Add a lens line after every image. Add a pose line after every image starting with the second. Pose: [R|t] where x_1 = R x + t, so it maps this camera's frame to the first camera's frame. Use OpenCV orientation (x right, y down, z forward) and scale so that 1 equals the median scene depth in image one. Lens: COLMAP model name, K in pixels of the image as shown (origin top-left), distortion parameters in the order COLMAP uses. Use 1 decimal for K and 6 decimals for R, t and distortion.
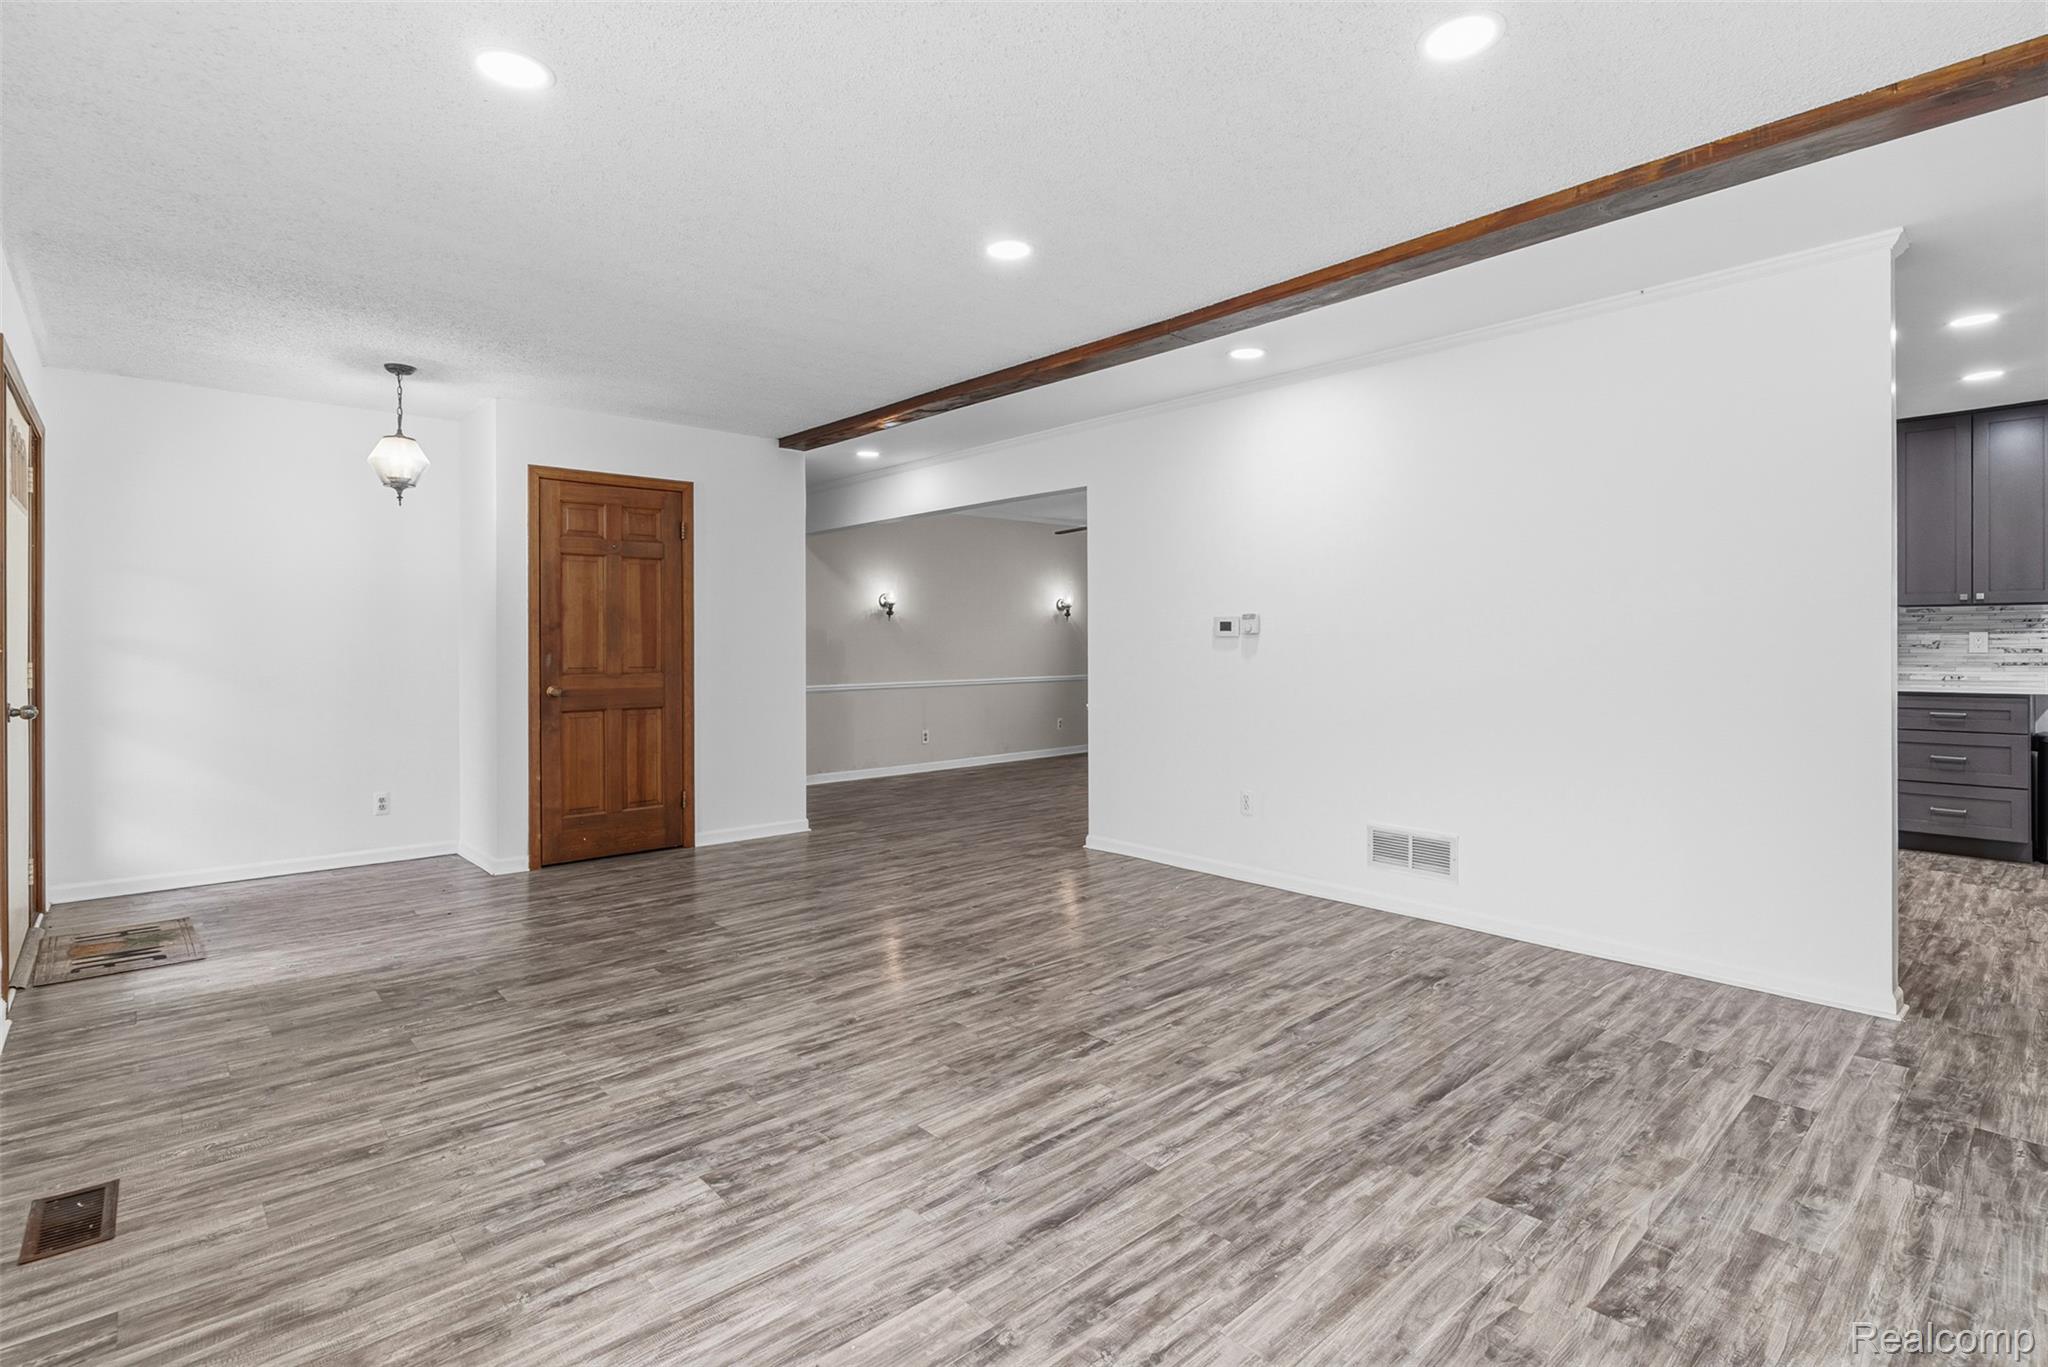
lens RADIAL K [[982.2, 0, 1017.8], [0, 982.2, 646.0], [0, 0, 1]] dist [-0.001245, 0.000018]
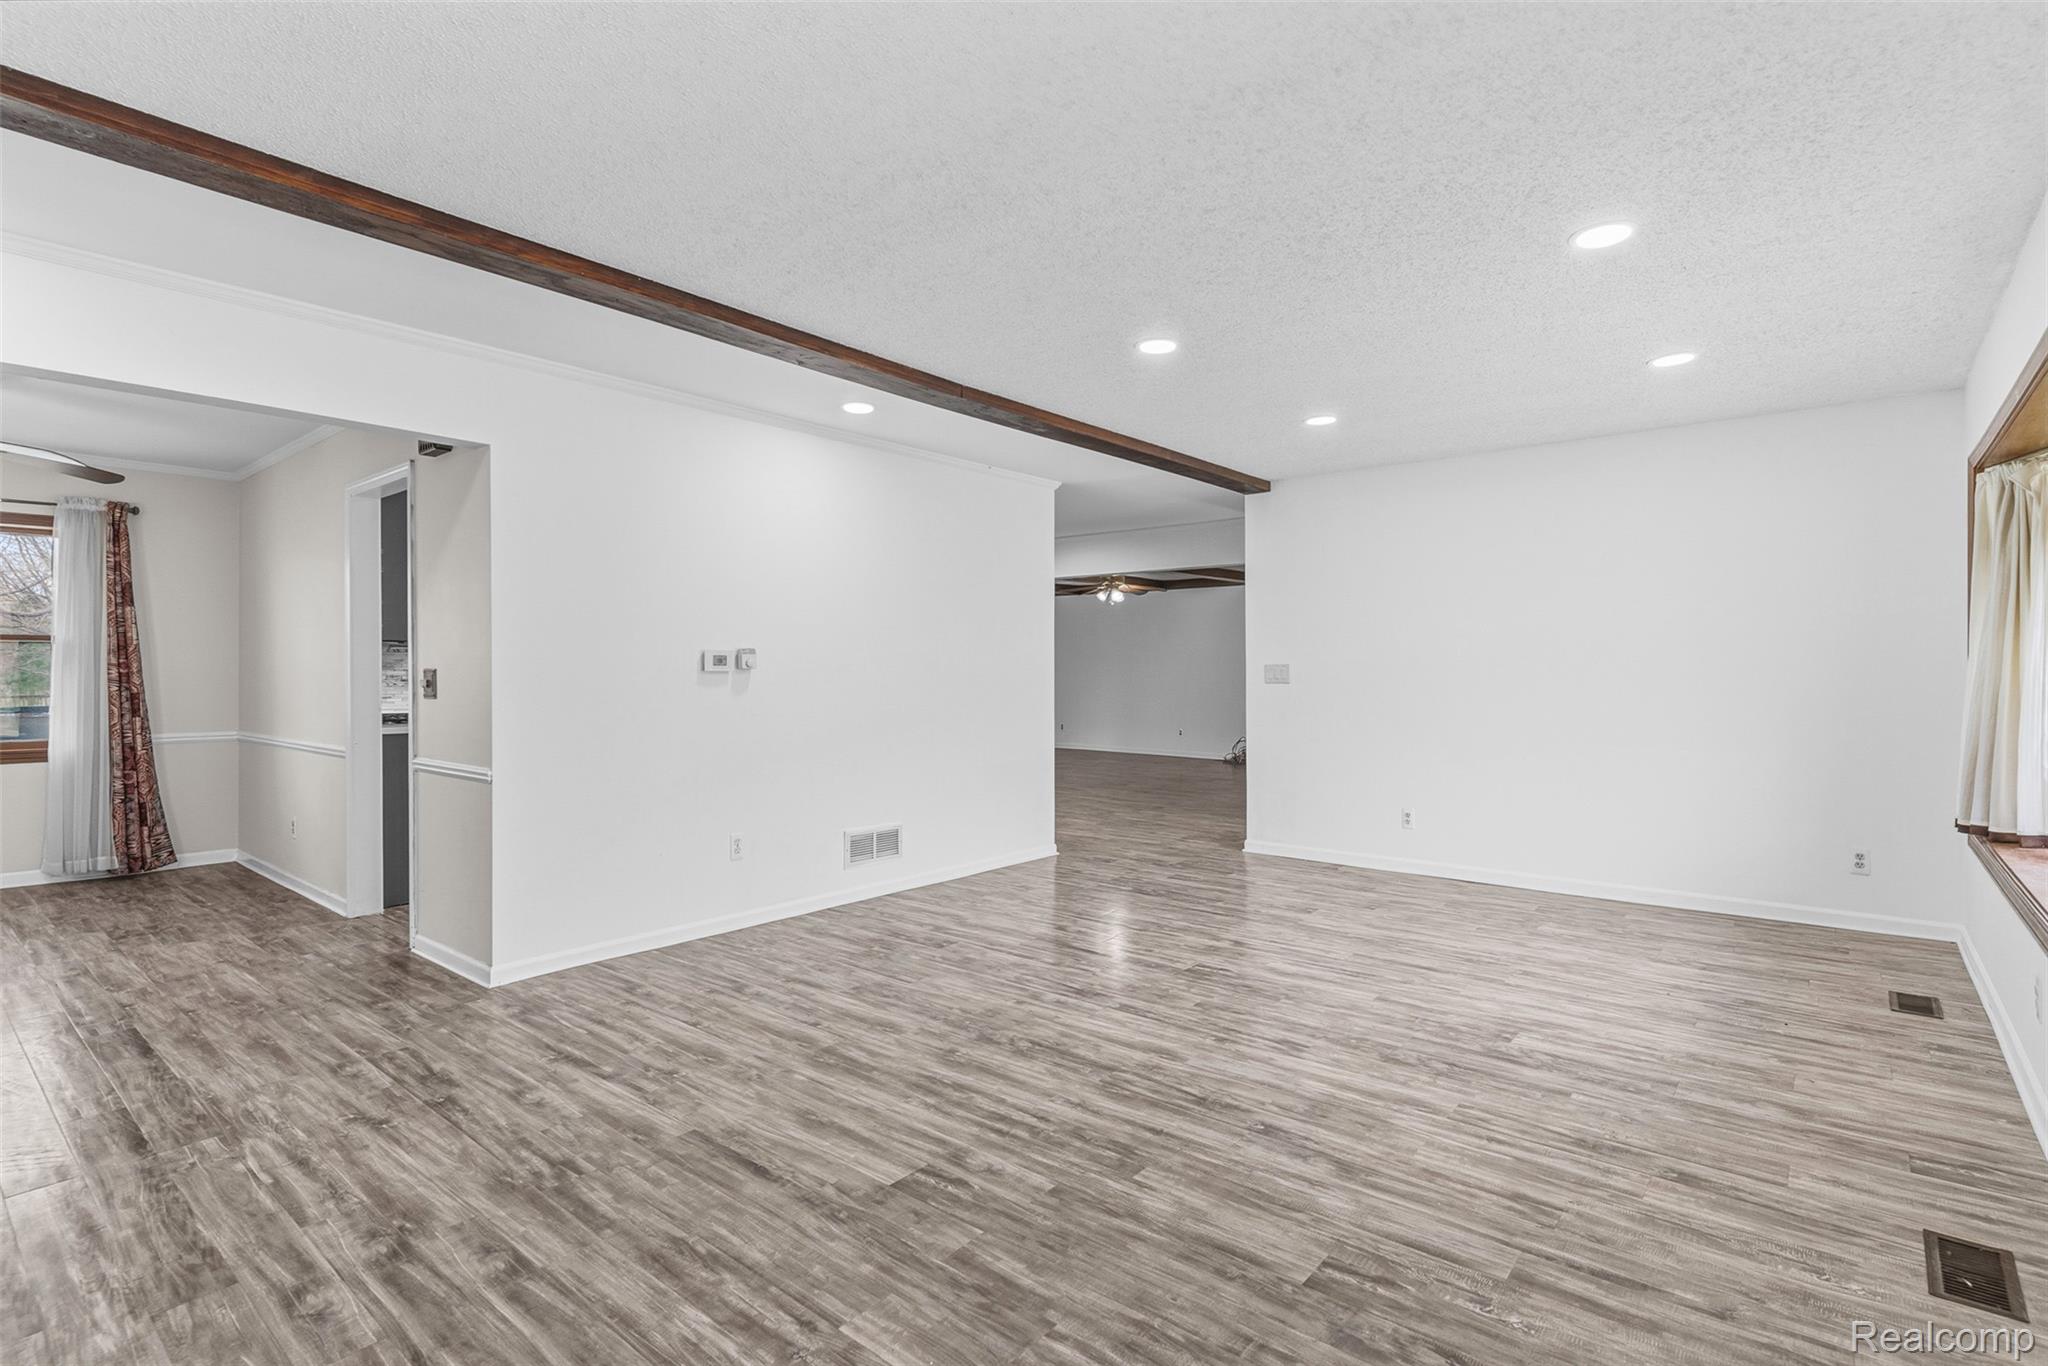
lens RADIAL K [[982.2, 0, 1020.0], [0, 982.2, 679.3], [0, 0, 1]] dist [-0.001245, 0.000018]
pose [[-0.140743, -0.005043, 0.990033, -1.267723], [0.006279, 0.999962, 0.005986, -0.011332], [-0.990026, 0.007059, -0.140706, 1.463222]]
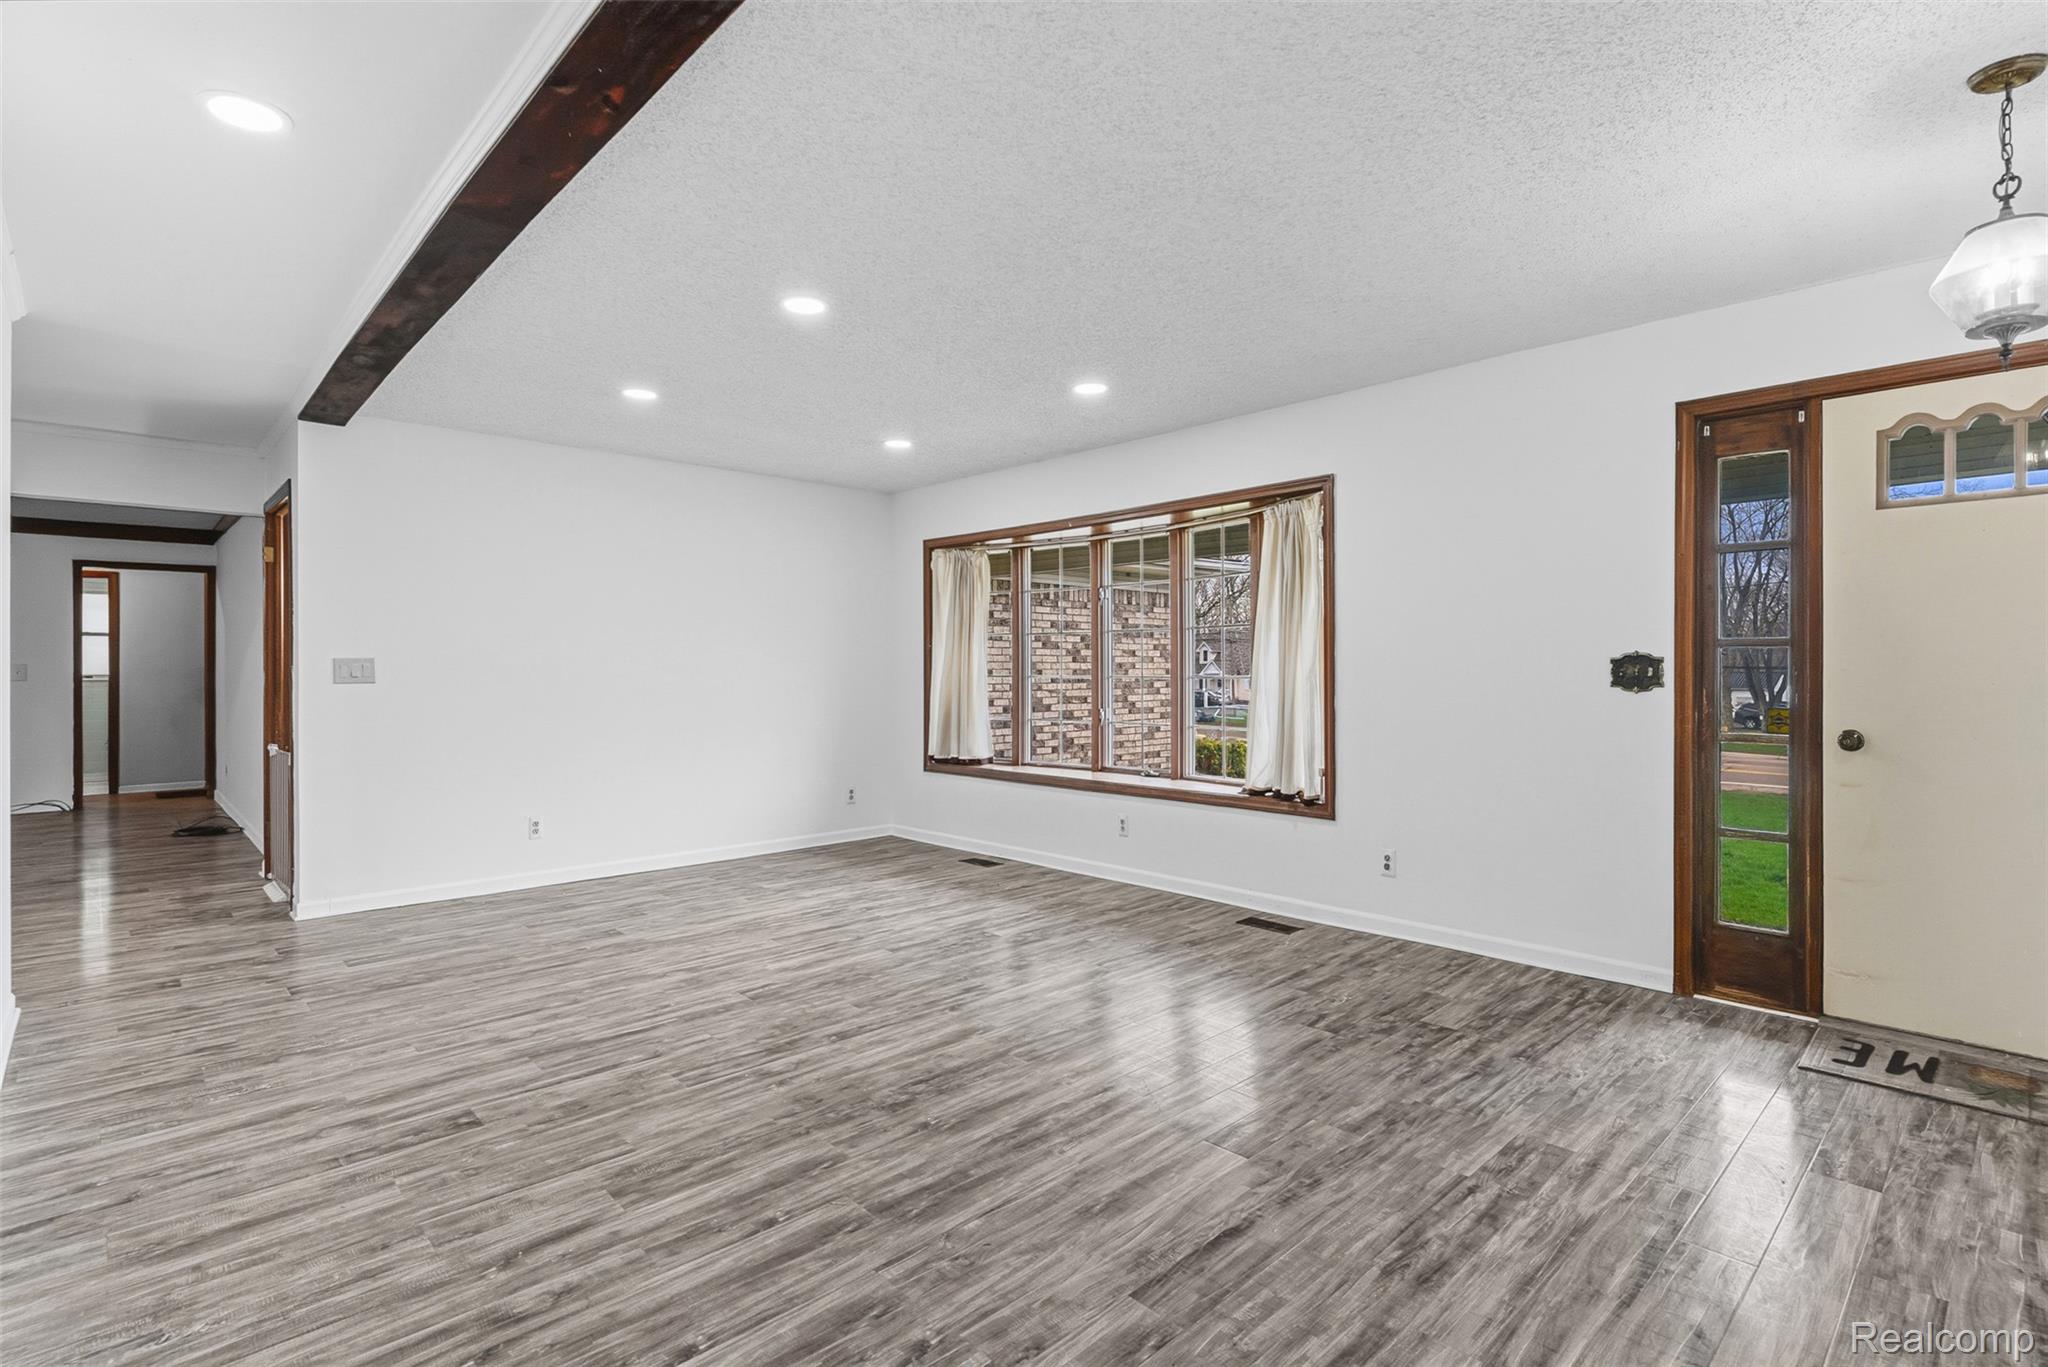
lens RADIAL K [[982.2, 0, 1022.5], [0, 982.2, 675.4], [0, 0, 1]] dist [-0.001245, 0.000018]
pose [[-0.999598, 0.005525, -0.027807, -0.238074], [0.005261, 0.999940, 0.009560, -0.009516], [0.027859, 0.009410, -0.999568, 2.285271]]
